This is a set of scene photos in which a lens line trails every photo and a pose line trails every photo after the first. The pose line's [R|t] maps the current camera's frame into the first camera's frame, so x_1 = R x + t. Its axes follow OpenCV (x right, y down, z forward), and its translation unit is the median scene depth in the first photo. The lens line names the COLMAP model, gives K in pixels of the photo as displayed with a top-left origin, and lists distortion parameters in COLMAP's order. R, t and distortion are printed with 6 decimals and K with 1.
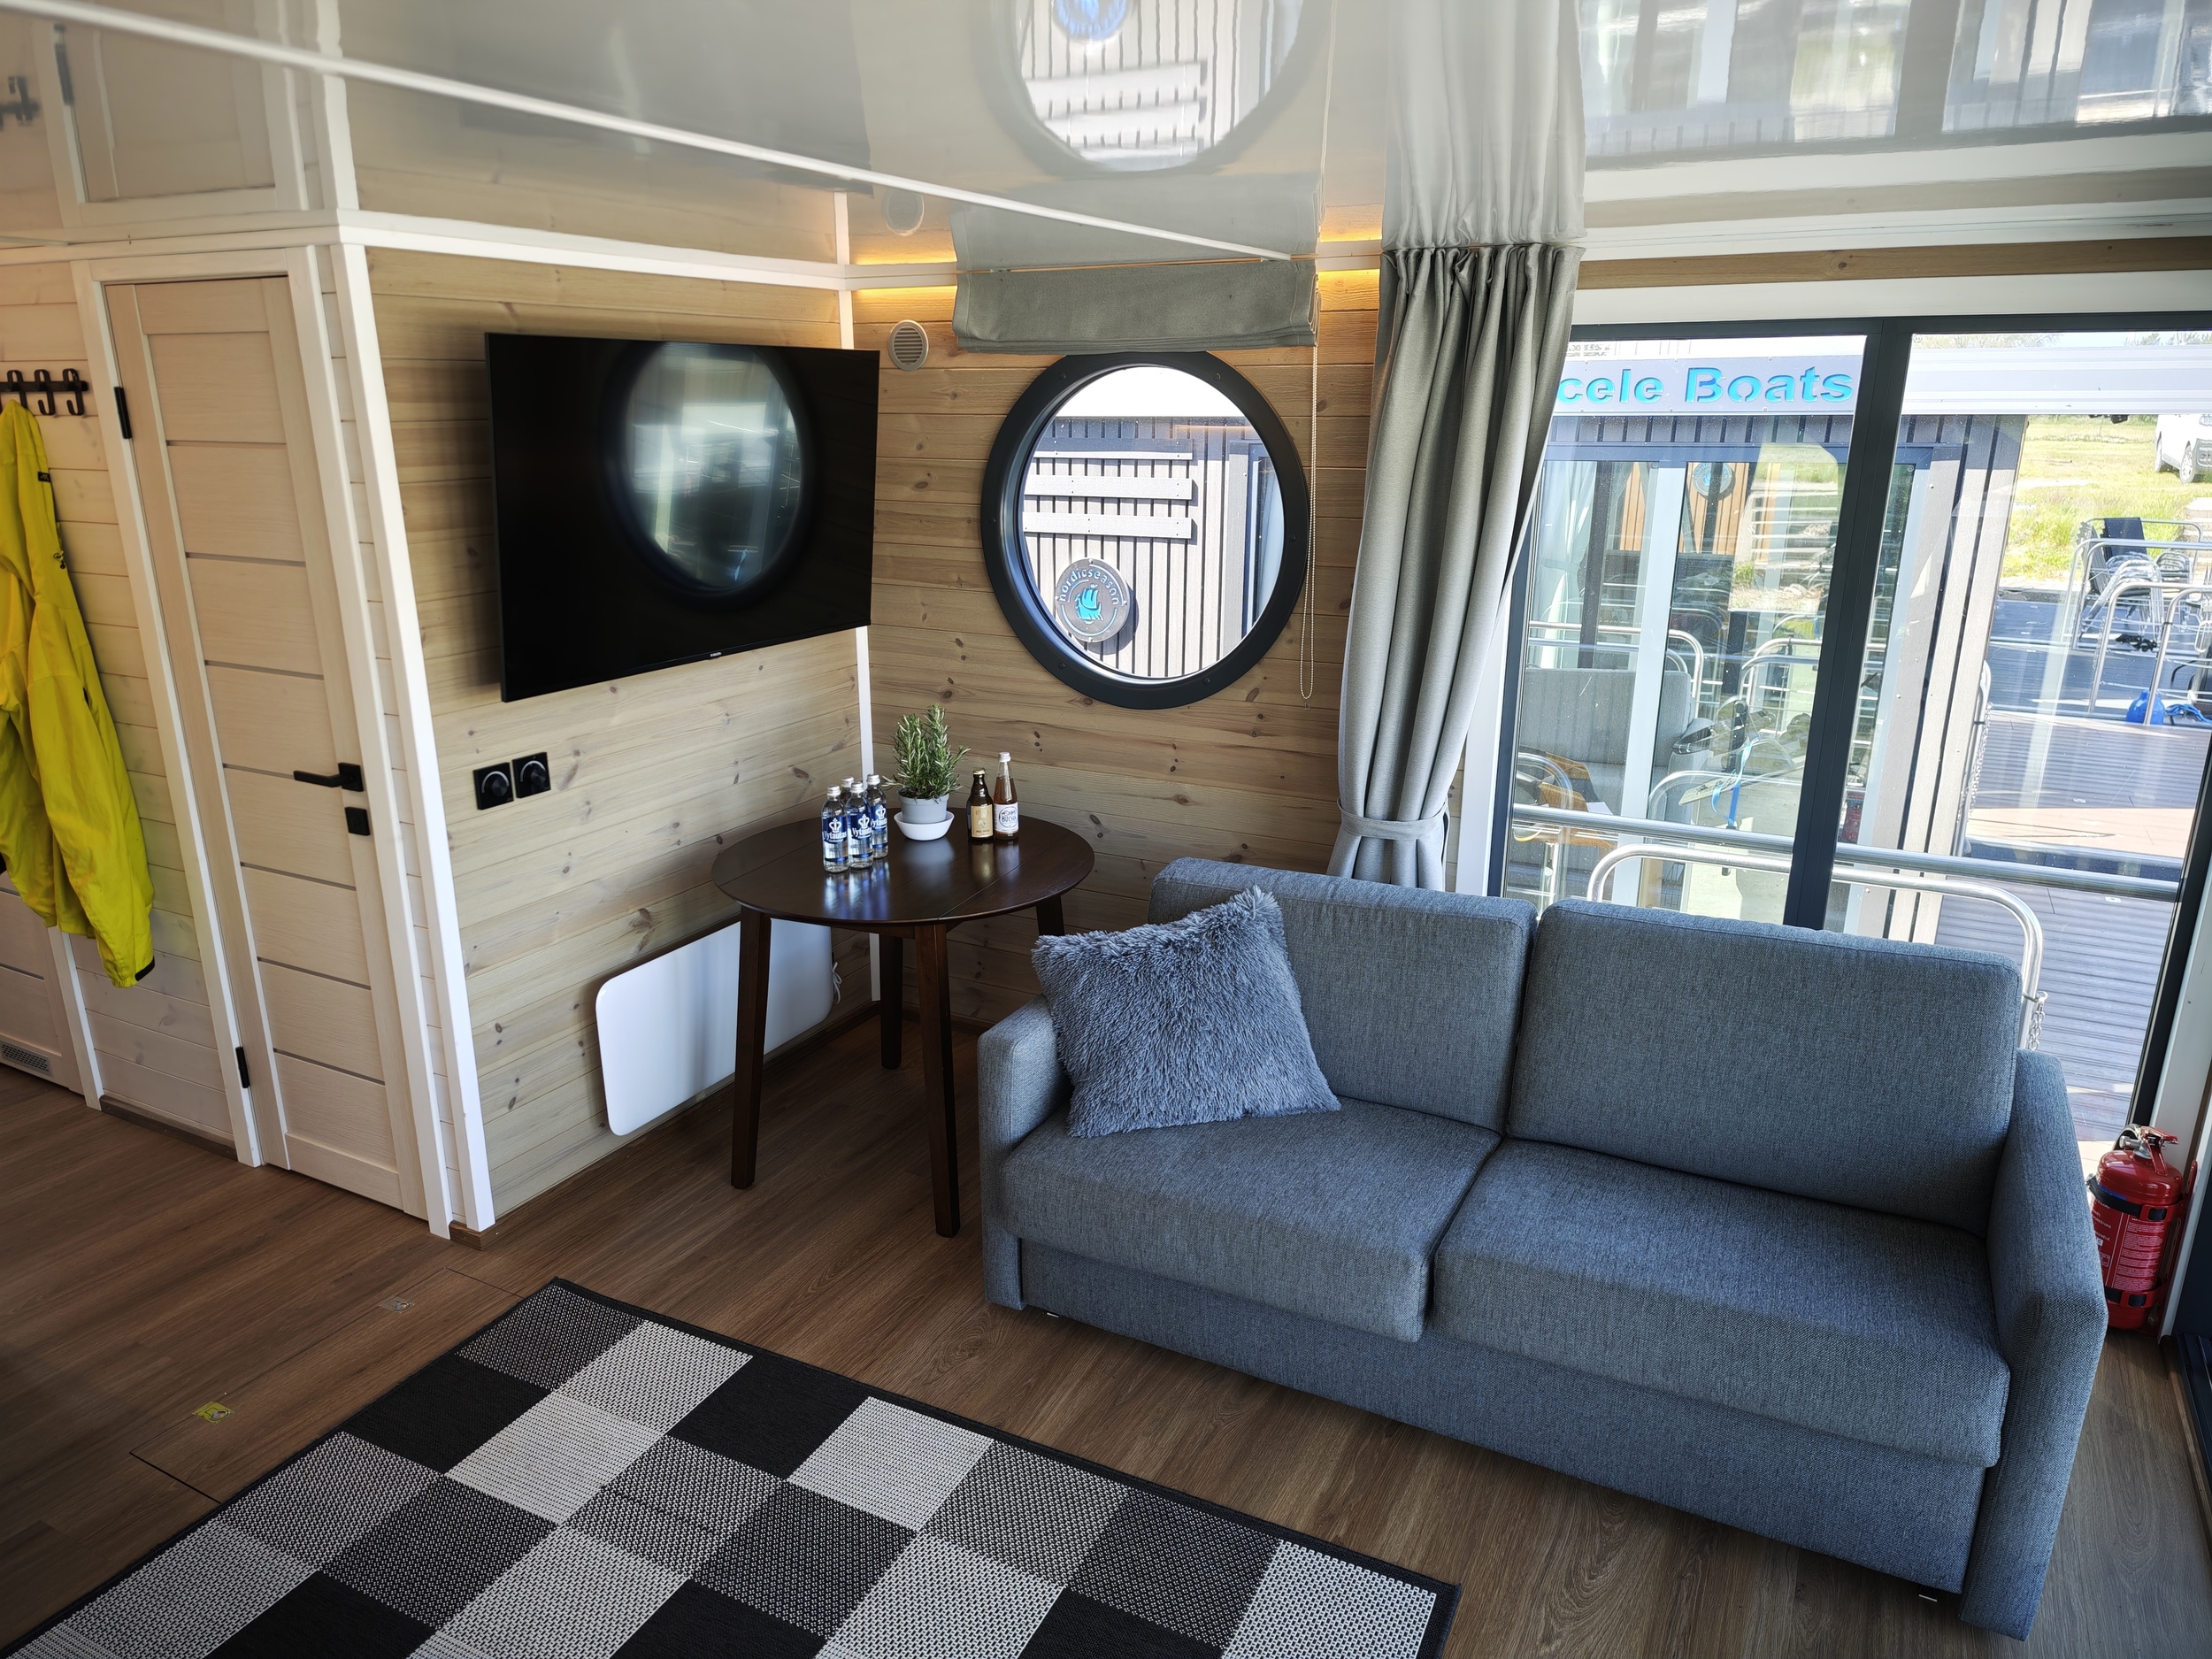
lens RADIAL K [[1489.8, 0, 1098.9], [0, 1489.8, 839.0], [0, 0, 1]] dist [0.072413, -0.080426]
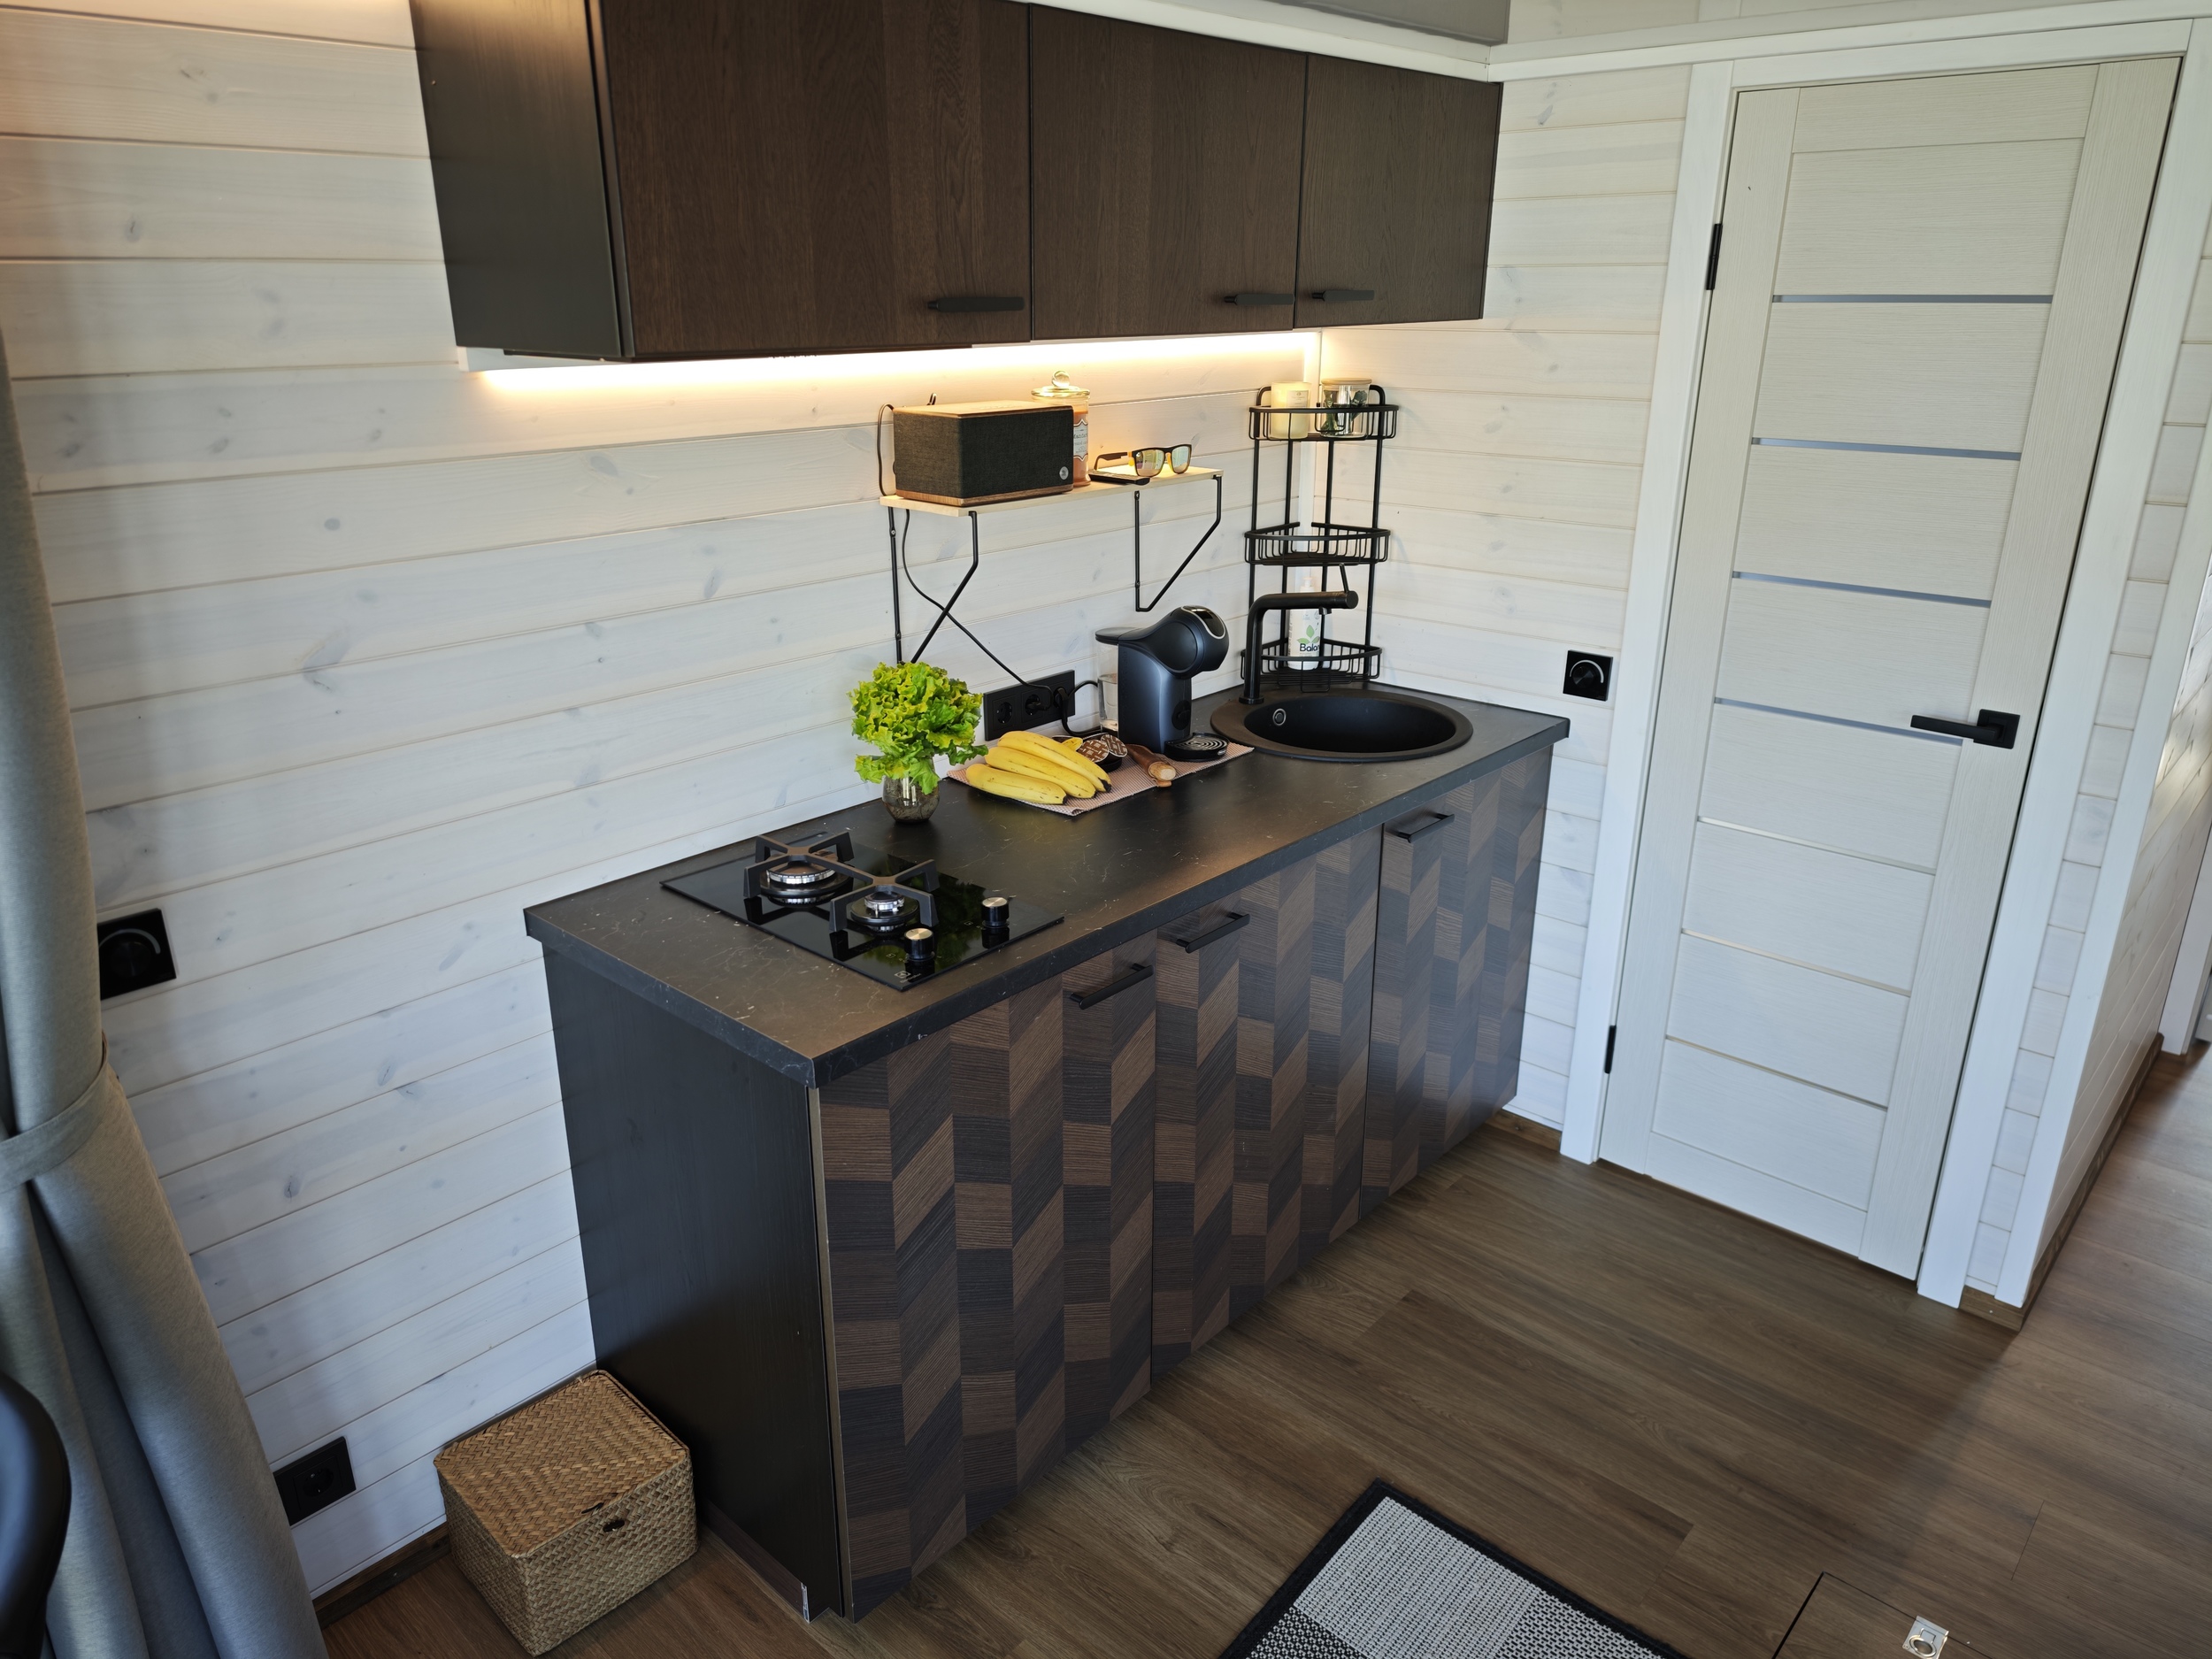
lens RADIAL K [[1470.8, 0, 1098.8], [0, 1470.8, 809.3], [0, 0, 1]] dist [0.043174, -0.044870]
pose [[-0.260913, 0.319816, -0.910847, 0.036551], [-0.272536, 0.880745, 0.387315, -0.126752], [0.926093, 0.349294, -0.142637, 0.523833]]
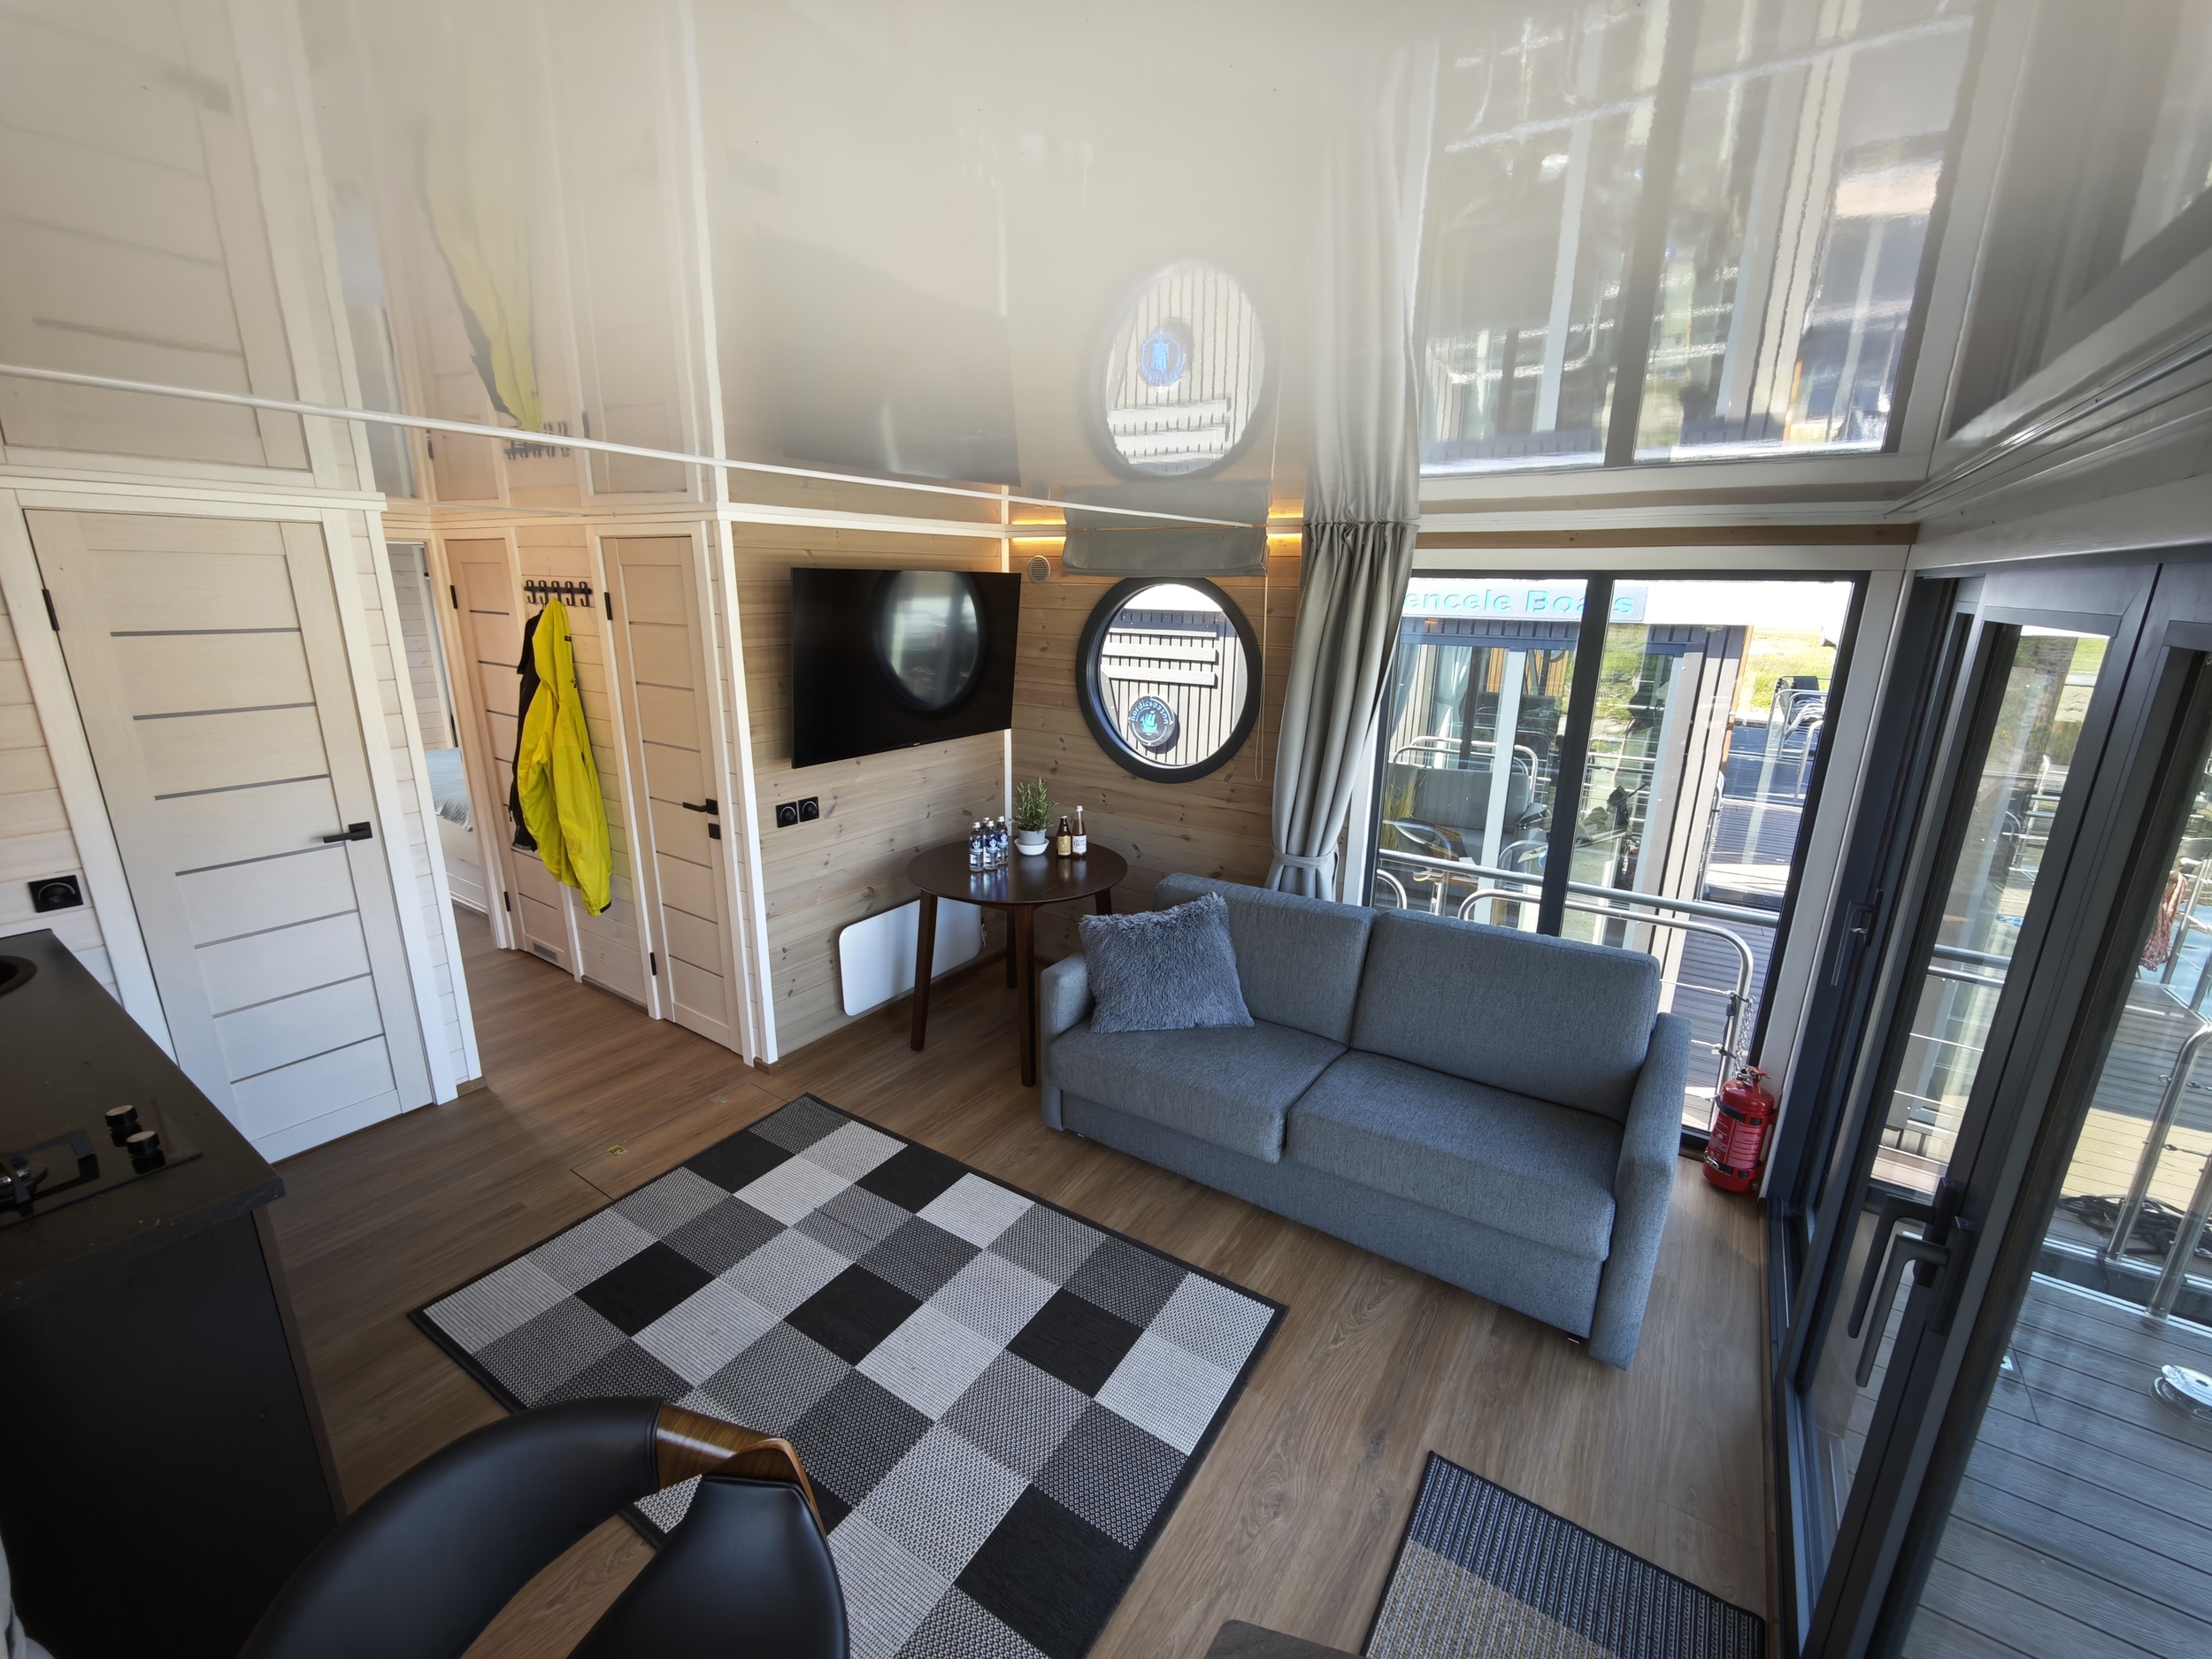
lens RADIAL K [[924.2, 0, 1106.0], [0, 924.2, 829.5], [0, 0, 1]] dist [0.001434, 0.000289]
pose [[0.994212, 0.042213, -0.098794, 0.085484], [-0.044766, 0.998715, -0.023773, -0.008565], [0.097664, 0.028058, 0.994824, -0.058428]]
